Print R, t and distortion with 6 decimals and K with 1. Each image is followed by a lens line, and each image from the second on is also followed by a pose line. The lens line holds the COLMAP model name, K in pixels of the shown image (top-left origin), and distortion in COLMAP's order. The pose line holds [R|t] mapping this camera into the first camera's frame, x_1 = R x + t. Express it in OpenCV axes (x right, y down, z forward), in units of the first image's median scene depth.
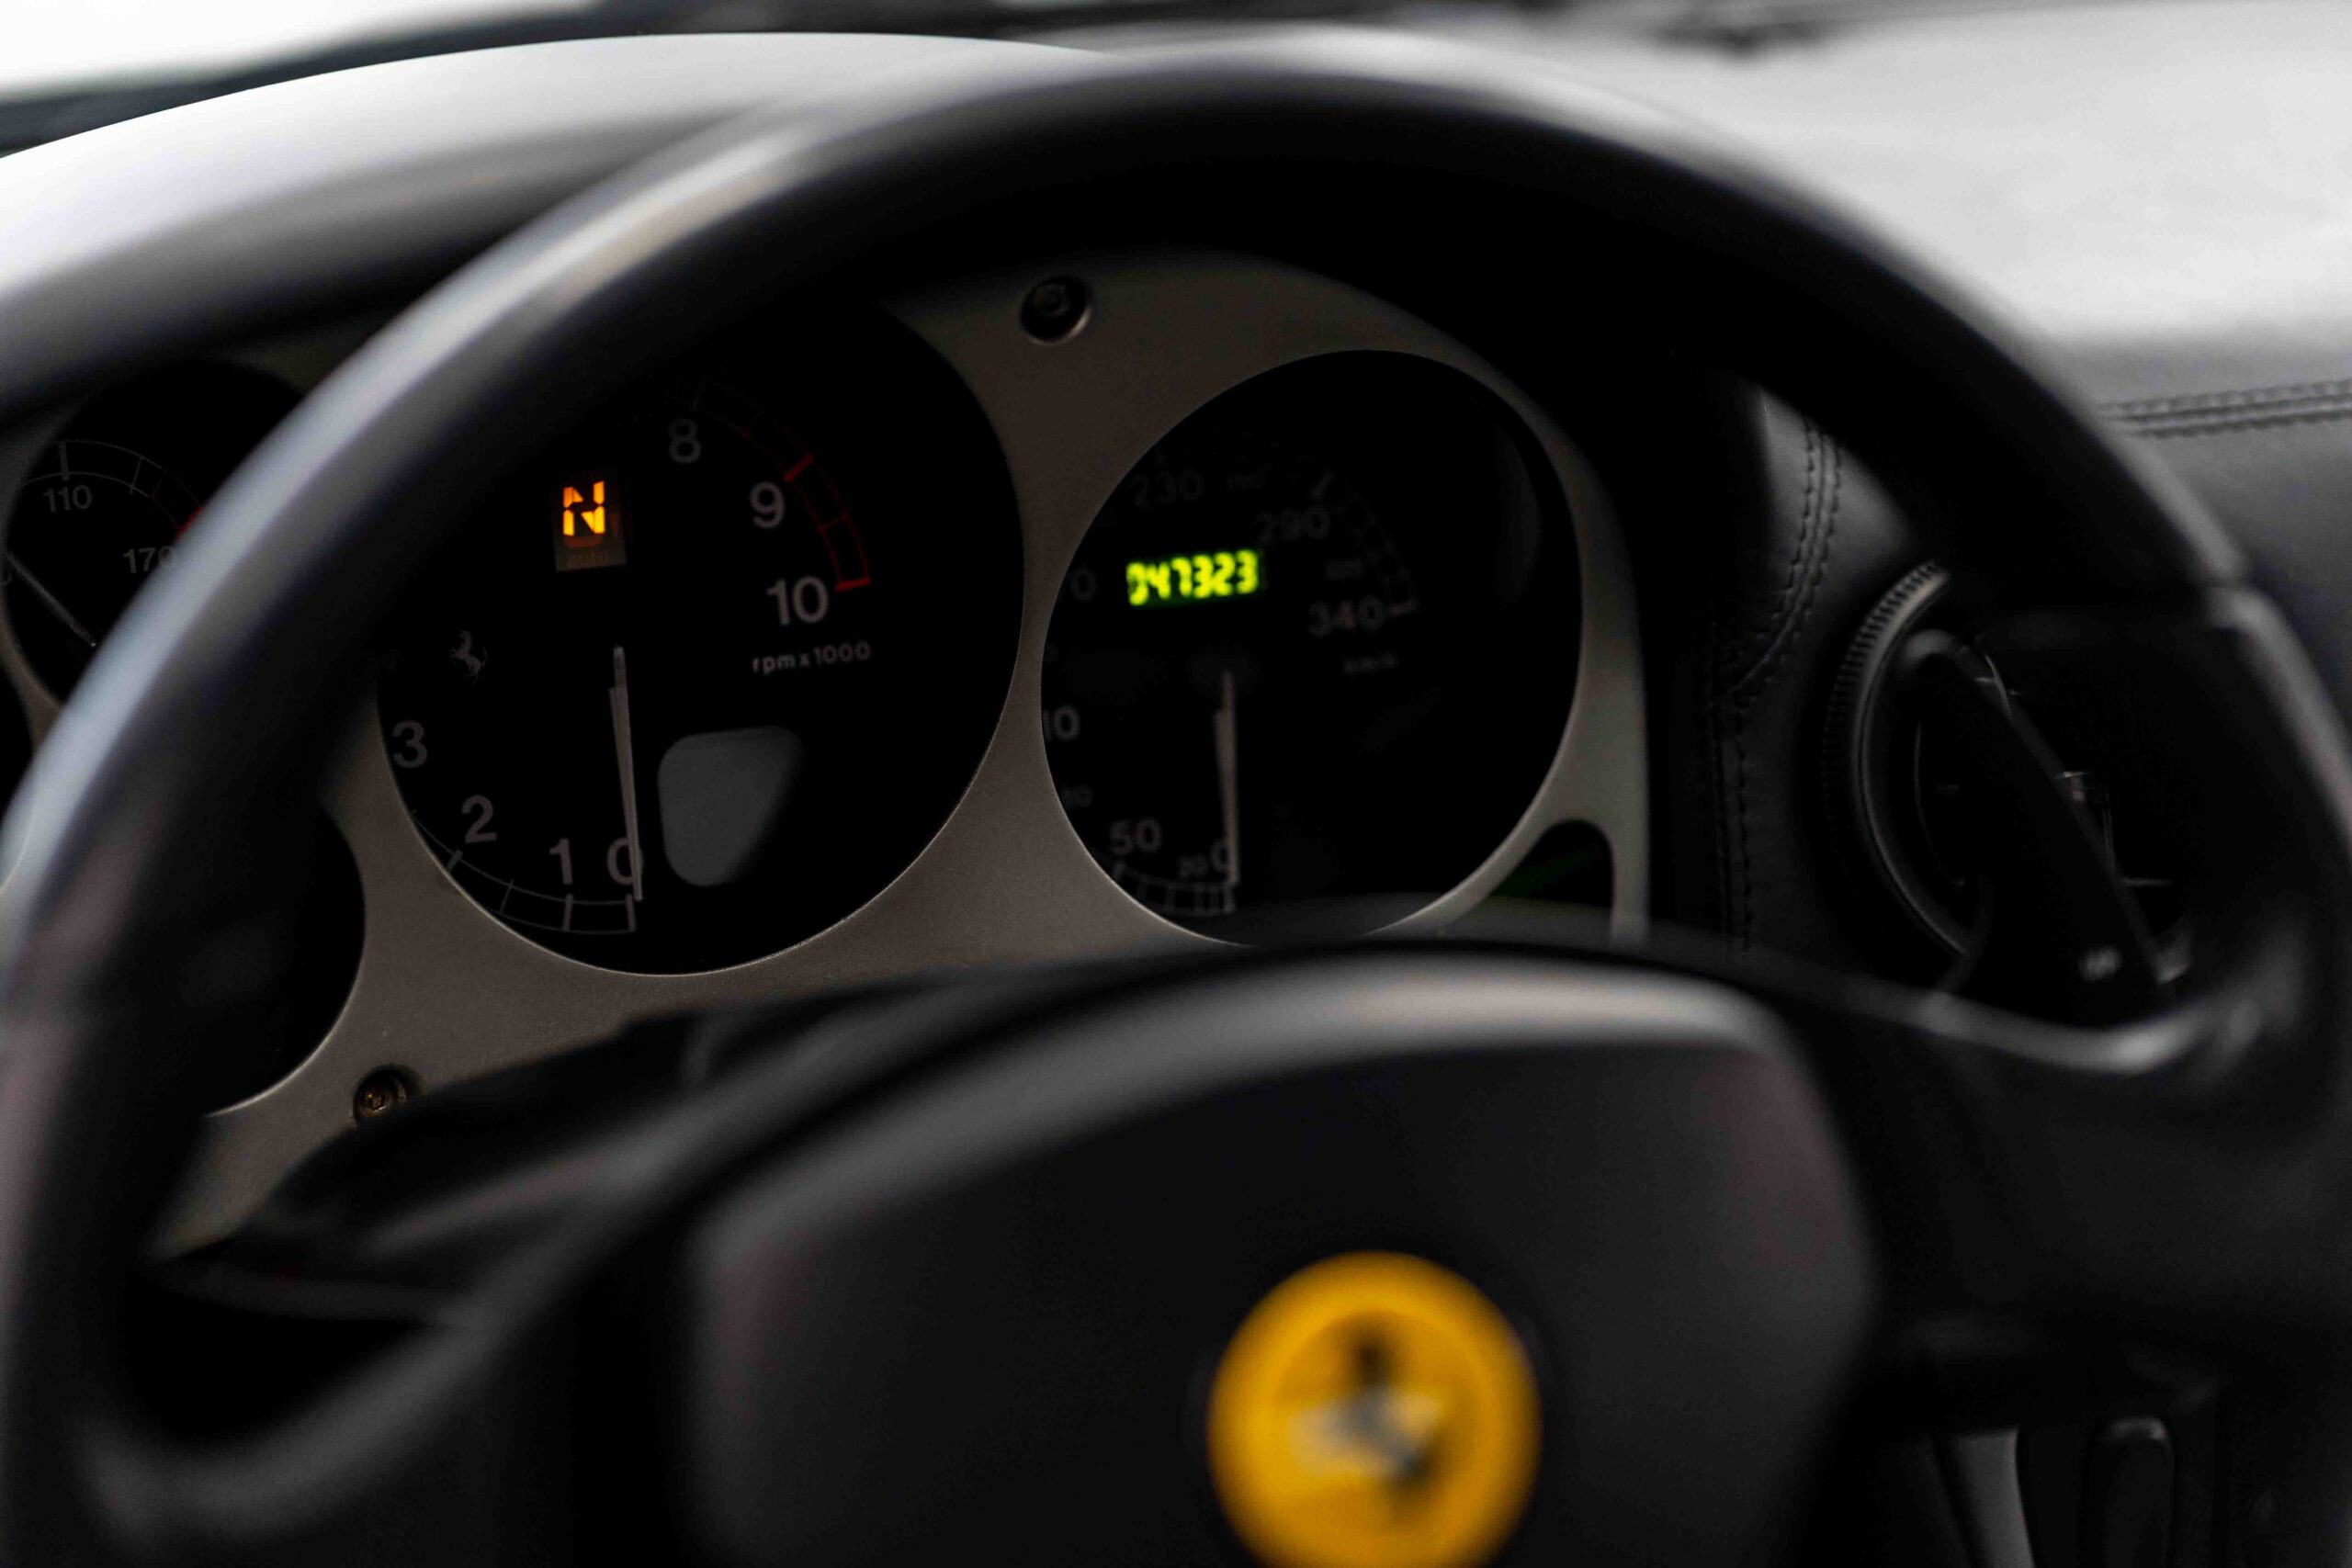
lens RADIAL K [[6295.3, 0, 1176.0], [0, 6295.3, 784.0], [0, 0, 1]] dist [0.009773, 0.212952]
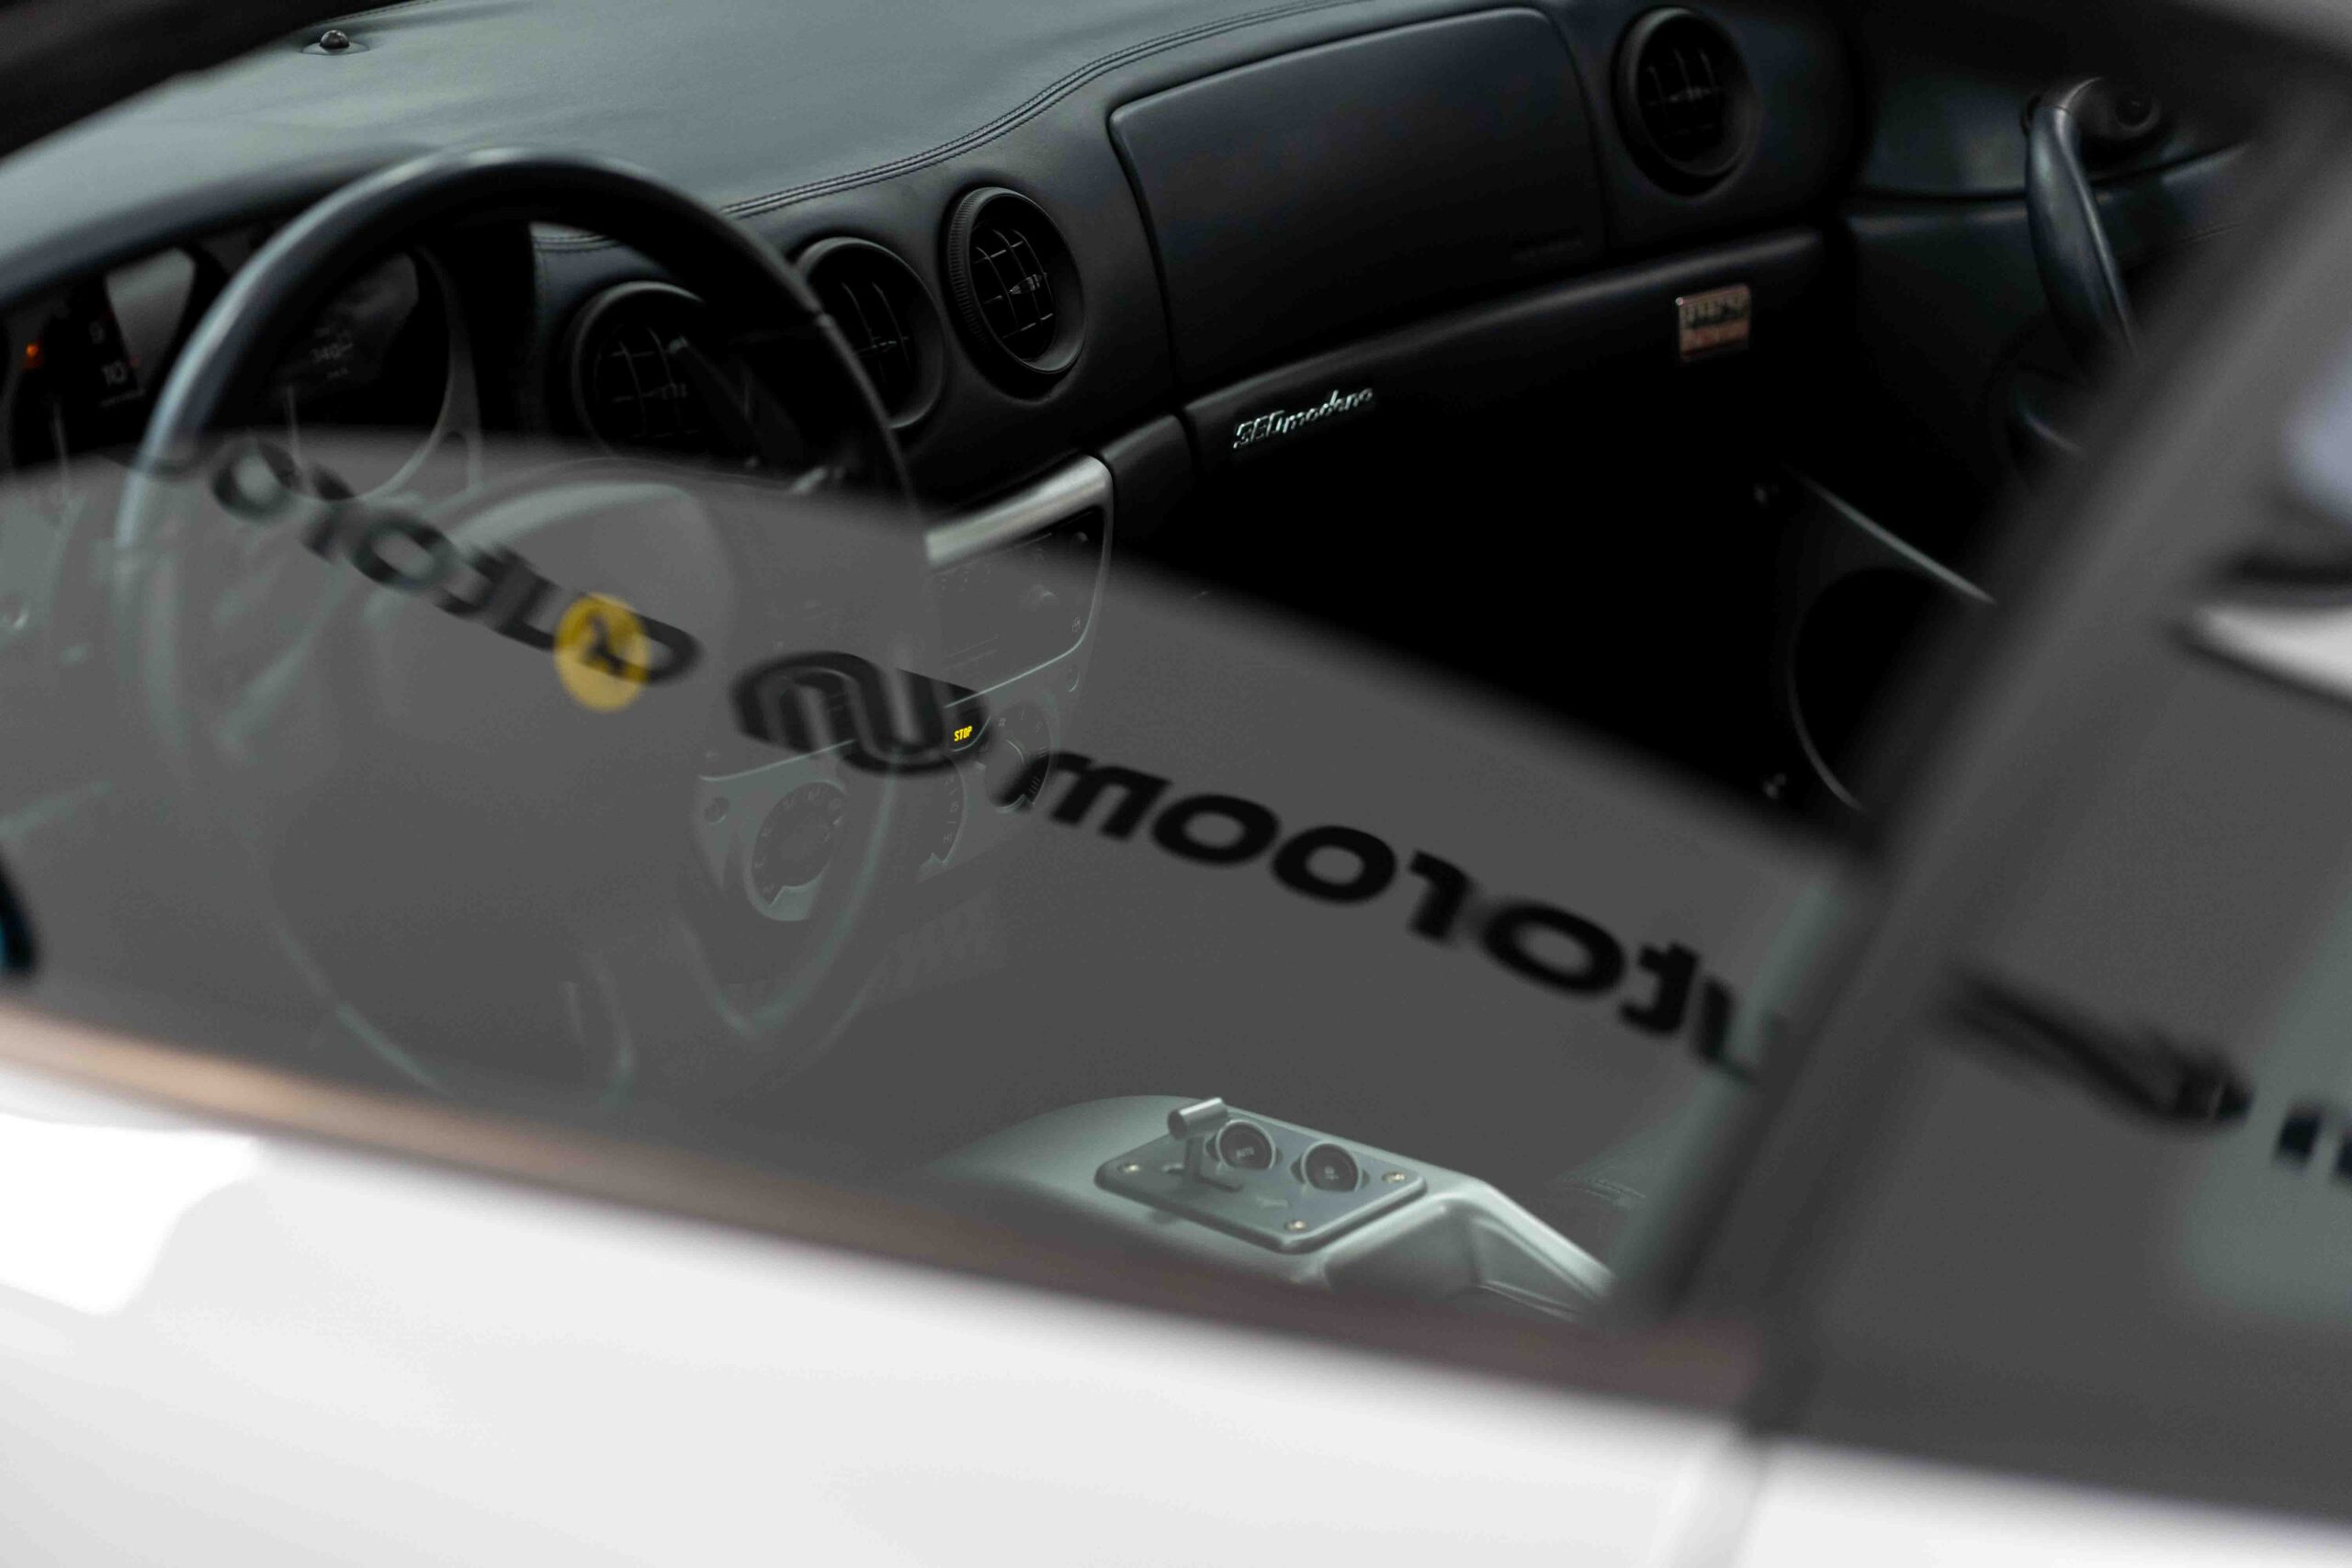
lens RADIAL K [[5761.3, 0, 1176.0], [0, 5761.3, 784.0], [0, 0, 1]] dist [0.028288, -0.022865]
pose [[0.904555, -0.137019, 0.403739, -0.556086], [0.106931, 0.989595, 0.096270, -0.040831], [-0.412729, -0.043909, 0.909795, -1.010537]]
